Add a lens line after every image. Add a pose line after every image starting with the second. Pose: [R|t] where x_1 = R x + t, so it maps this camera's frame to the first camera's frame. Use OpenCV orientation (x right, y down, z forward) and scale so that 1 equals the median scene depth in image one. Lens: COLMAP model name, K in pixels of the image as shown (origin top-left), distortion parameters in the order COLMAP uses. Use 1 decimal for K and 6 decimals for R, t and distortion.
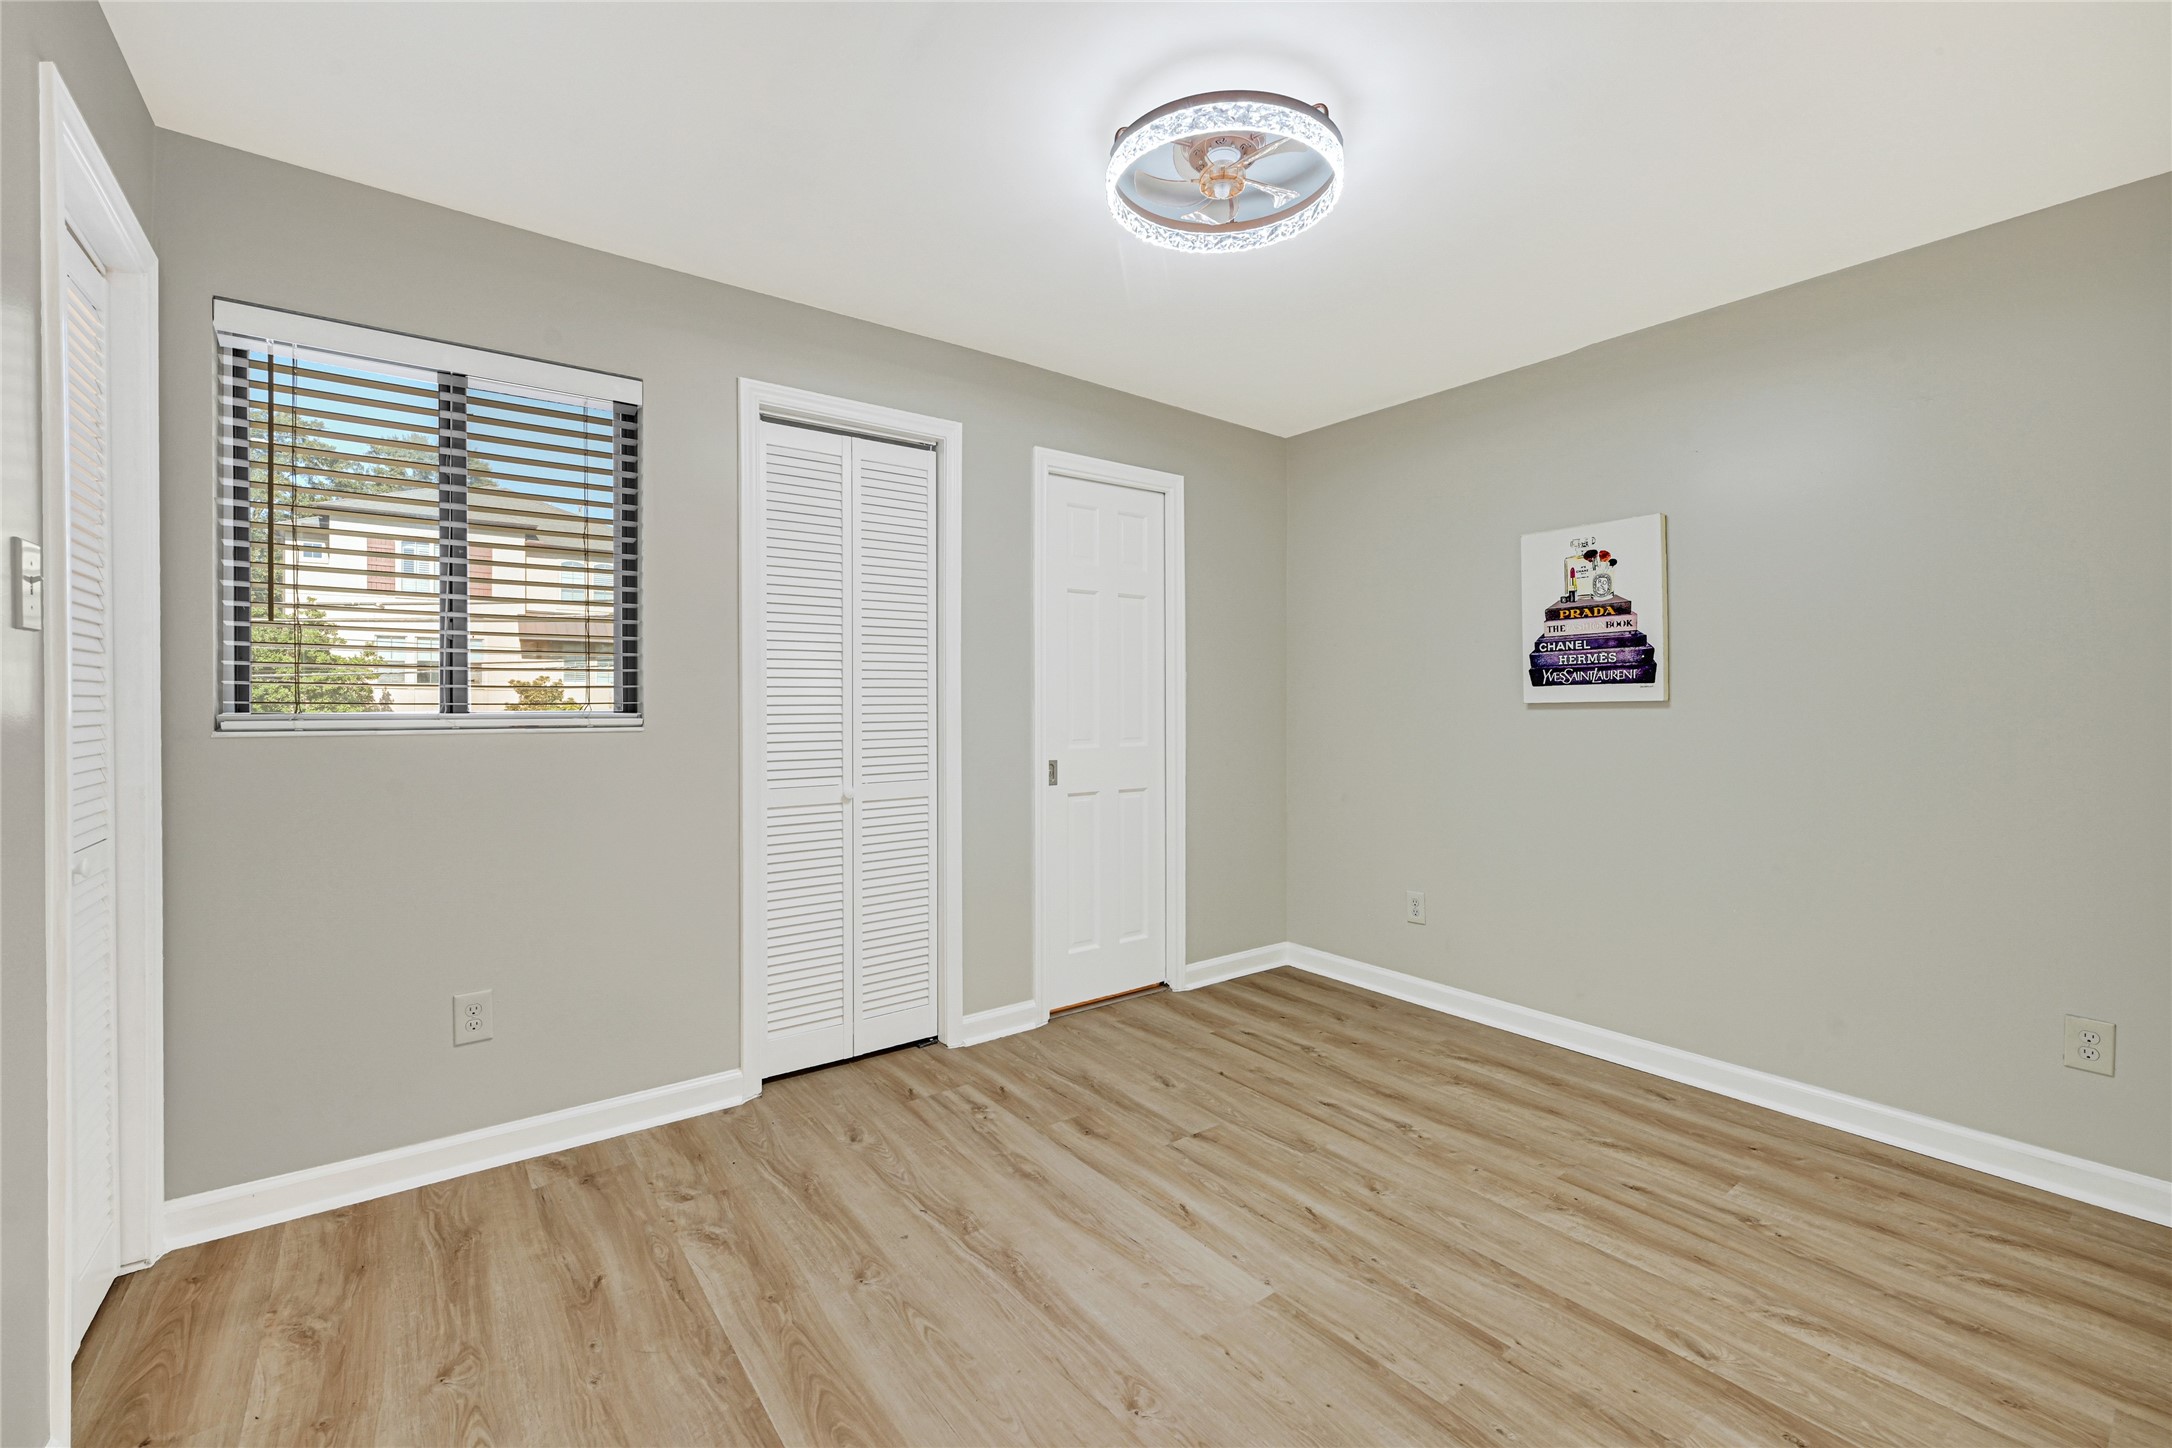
lens RADIAL K [[892.5, 0, 1091.8], [0, 892.5, 719.2], [0, 0, 1]] dist [-0.001778, -0.000285]
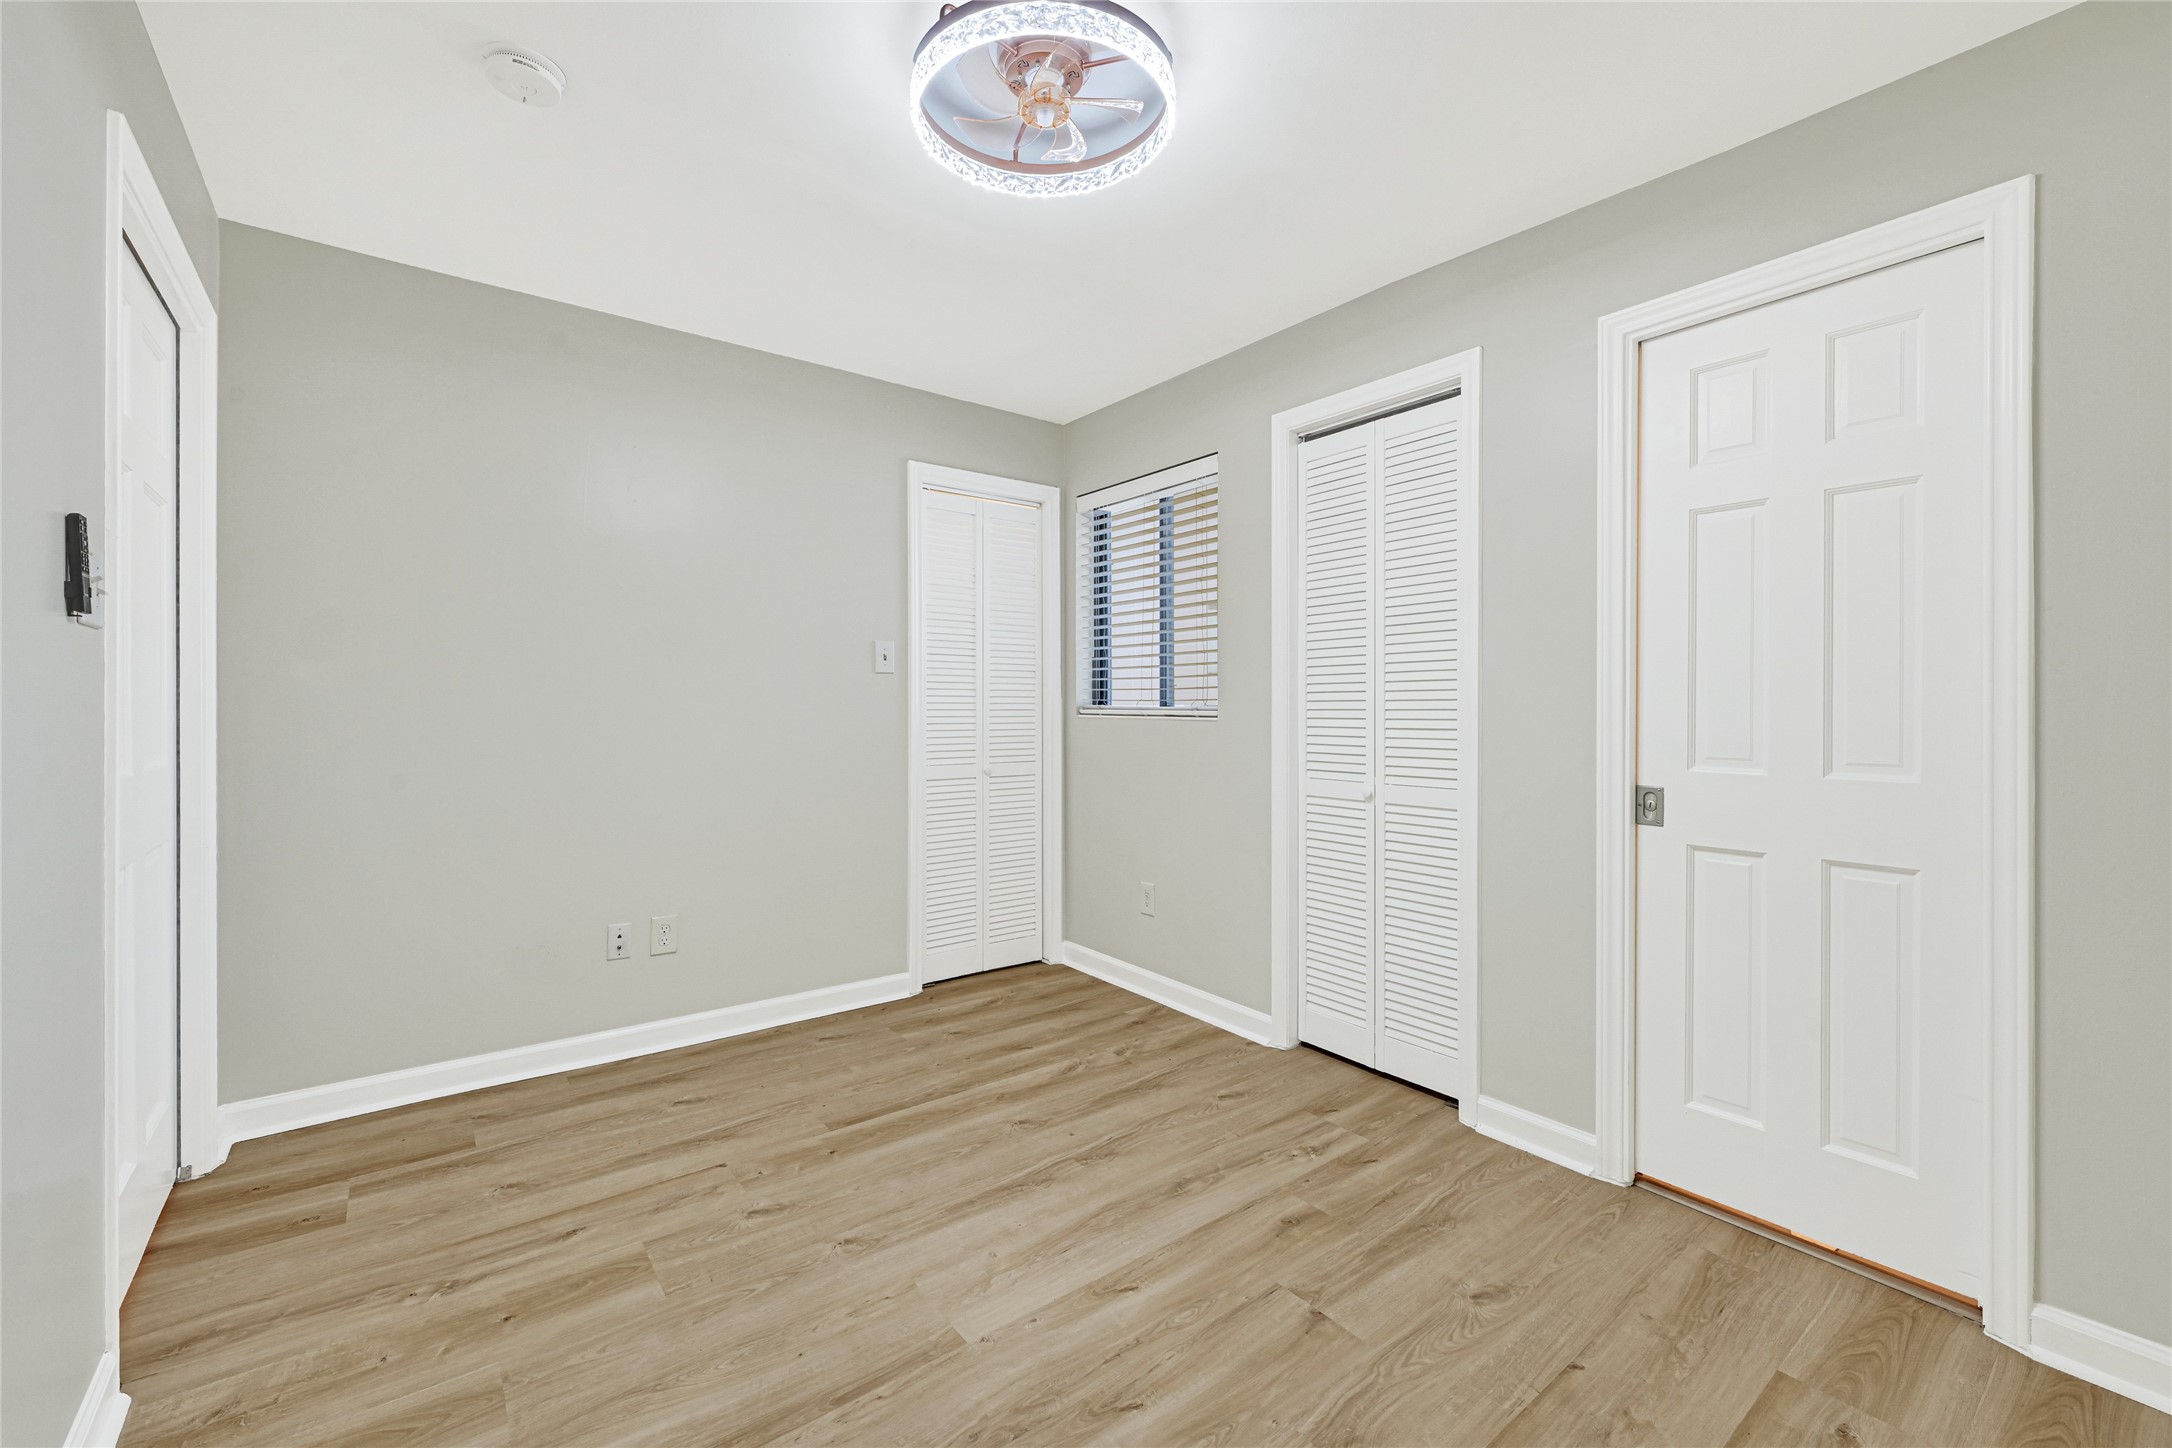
lens RADIAL K [[892.5, 0, 1091.8], [0, 892.5, 719.2], [0, 0, 1]] dist [-0.001778, -0.000285]
pose [[0.005315, 0.016845, -0.999844, 0.898035], [-0.018991, 0.999679, 0.016741, -0.007684], [0.999806, 0.018899, 0.005633, 0.904471]]
